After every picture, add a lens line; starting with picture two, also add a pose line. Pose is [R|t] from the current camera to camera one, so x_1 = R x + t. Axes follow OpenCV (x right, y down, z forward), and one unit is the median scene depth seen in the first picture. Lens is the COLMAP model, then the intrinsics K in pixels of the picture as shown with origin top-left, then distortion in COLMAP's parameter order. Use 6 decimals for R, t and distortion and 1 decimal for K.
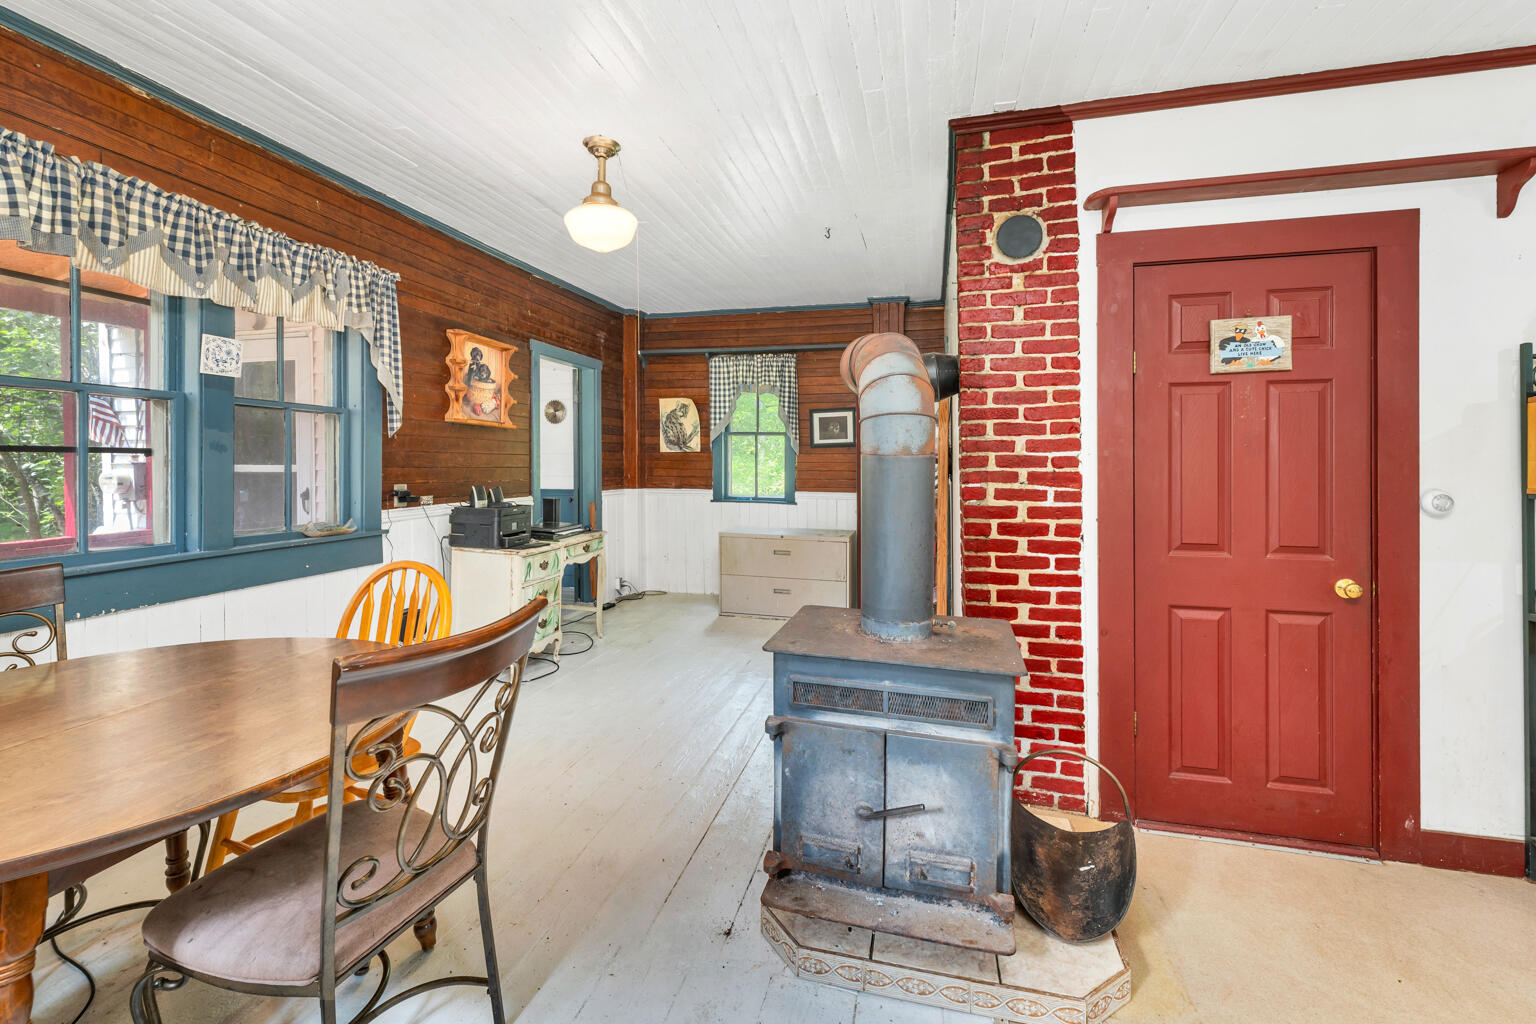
lens RADIAL K [[620.7, 0, 767.4], [0, 620.7, 459.5], [0, 0, 1]] dist [-0.000105, -0.000022]
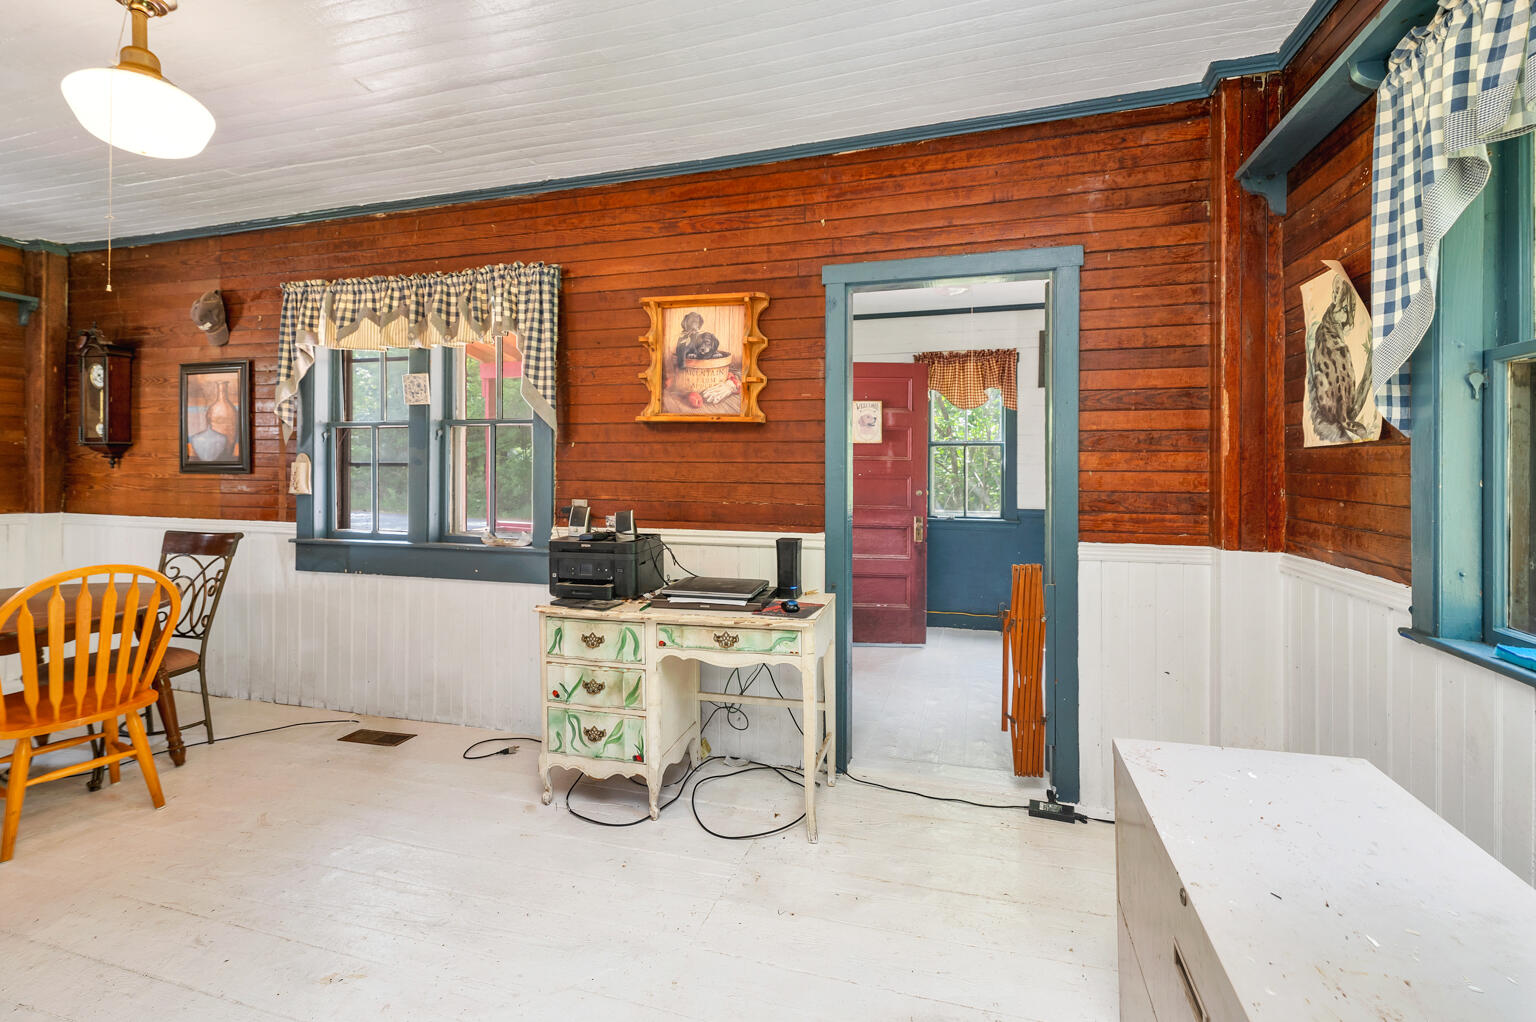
lens RADIAL K [[652.5, 0, 797.6], [0, 652.5, 467.7], [0, 0, 1]] dist [0.002141, 0.000341]
pose [[-0.019698, -0.011453, -0.999740, 0.266352], [-0.002006, 0.999933, -0.011416, 0.004371], [0.999804, 0.001780, -0.019719, 1.117075]]
